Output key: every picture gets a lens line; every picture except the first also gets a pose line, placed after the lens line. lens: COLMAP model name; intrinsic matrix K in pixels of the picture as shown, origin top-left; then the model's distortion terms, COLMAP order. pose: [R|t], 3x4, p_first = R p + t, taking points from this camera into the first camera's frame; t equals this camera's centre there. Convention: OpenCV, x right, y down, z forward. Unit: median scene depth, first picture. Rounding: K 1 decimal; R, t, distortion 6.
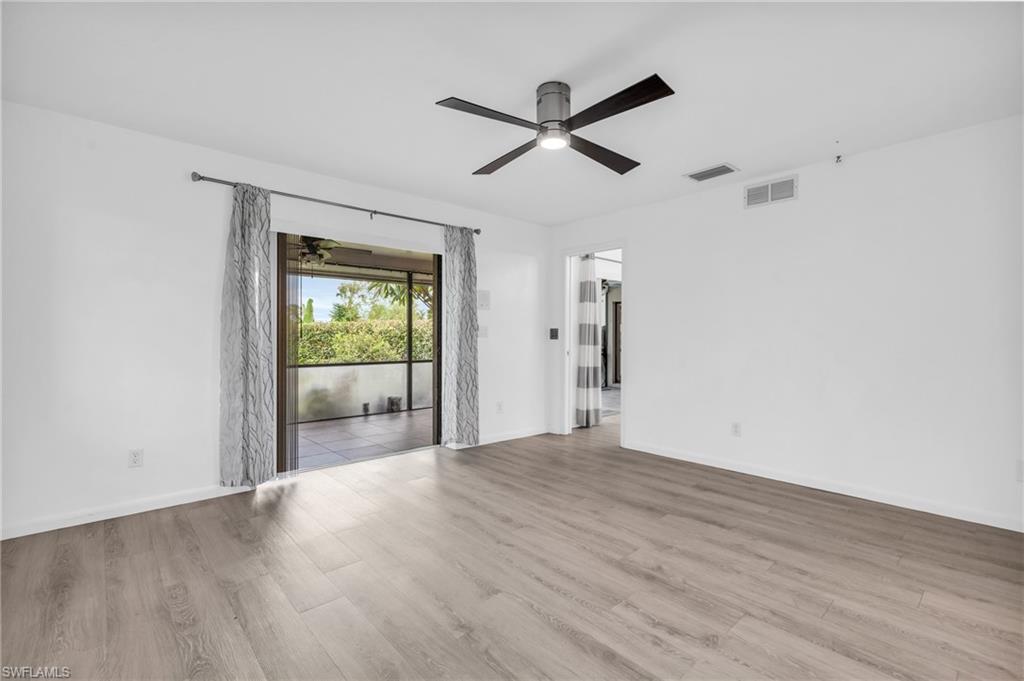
lens RADIAL K [[464.9, 0, 516.6], [0, 464.9, 328.7], [0, 0, 1]] dist [-0.019195, 0.000042]
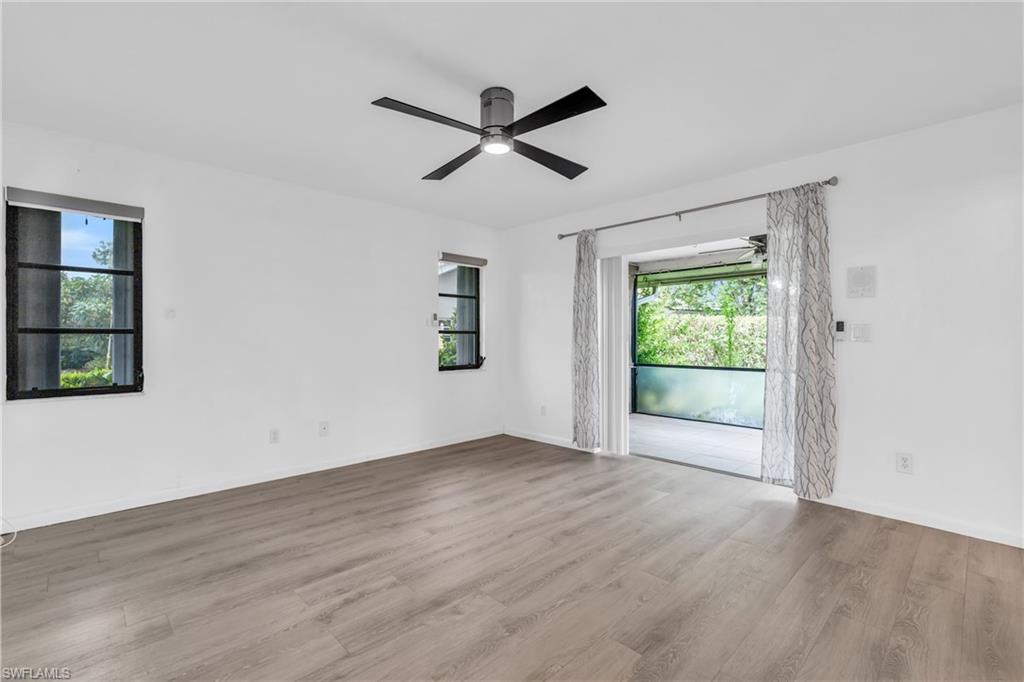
lens RADIAL K [[466.8, 0, 515.7], [0, 466.8, 339.2], [0, 0, 1]] dist [0.000368, 0.000503]
pose [[0.021185, 0.009385, -0.999732, 1.082499], [0.021973, 0.999710, 0.009851, -0.004110], [0.999534, -0.022175, 0.020973, 1.004904]]
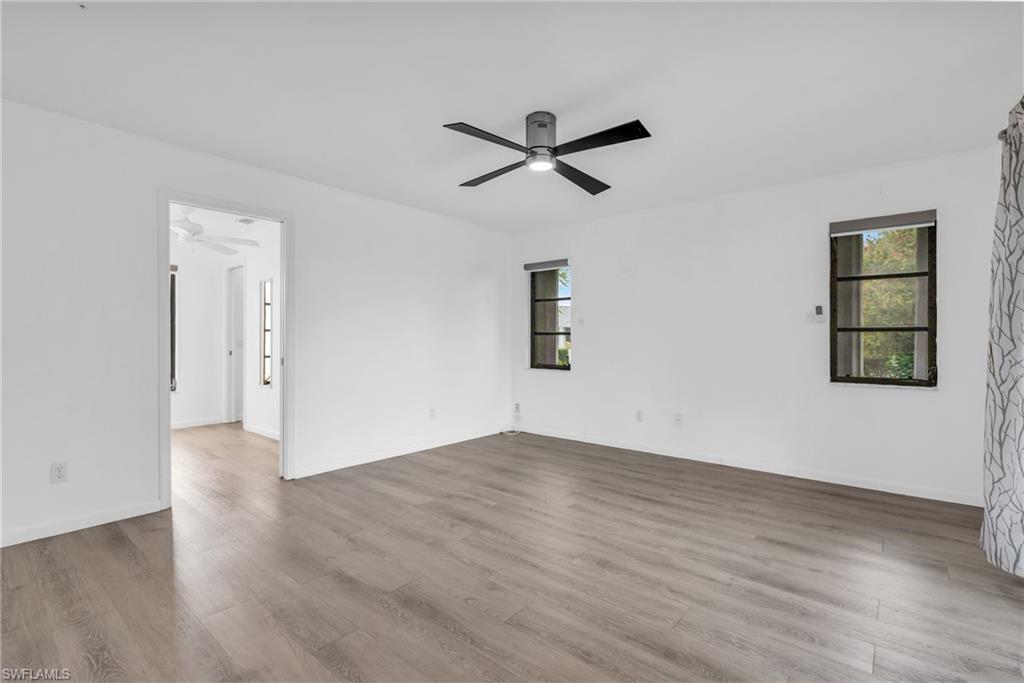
lens RADIAL K [[458.2, 0, 509.1], [0, 458.2, 341.1], [0, 0, 1]] dist [-0.016622, 0.000378]
pose [[-0.994096, -0.001998, -0.108482, 0.266335], [0.000198, 0.999795, -0.020229, 0.042579], [0.108501, -0.020131, -0.993893, 2.044044]]
